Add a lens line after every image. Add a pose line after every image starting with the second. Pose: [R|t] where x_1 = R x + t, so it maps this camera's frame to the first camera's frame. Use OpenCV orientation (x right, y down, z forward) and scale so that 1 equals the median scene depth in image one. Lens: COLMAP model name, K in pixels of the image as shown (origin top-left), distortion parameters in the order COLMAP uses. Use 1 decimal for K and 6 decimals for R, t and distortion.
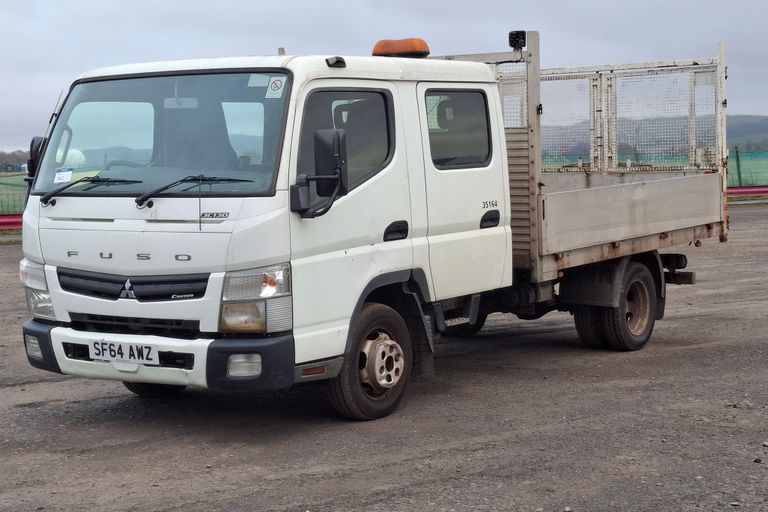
lens RADIAL K [[1323.6, 0, 340.3], [0, 1323.6, 255.5], [0, 0, 1]] dist [0.435866, -4.000885]
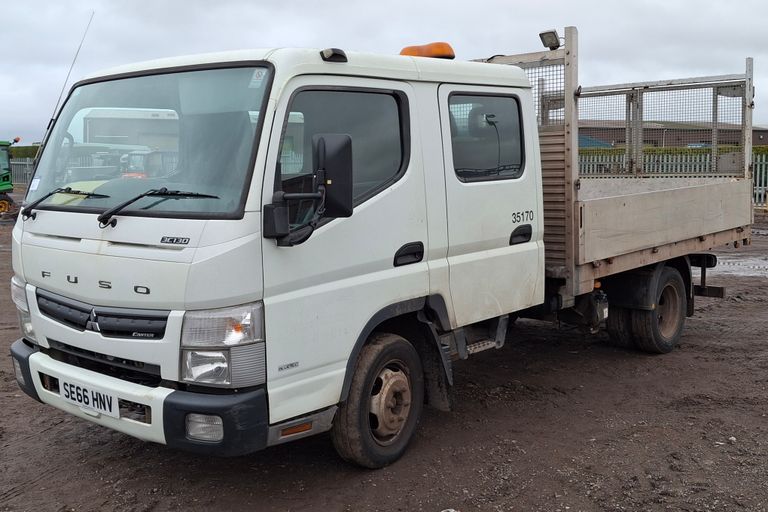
lens RADIAL K [[833.0, 0, 368.5], [0, 833.0, 254.9], [0, 0, 1]] dist [0.171372, -0.000570]
pose [[0.996105, 0.014793, -0.086920, 0.065767], [-0.011090, 0.999017, 0.042928, -0.042407], [0.087470, -0.041797, 0.995290, 0.466200]]
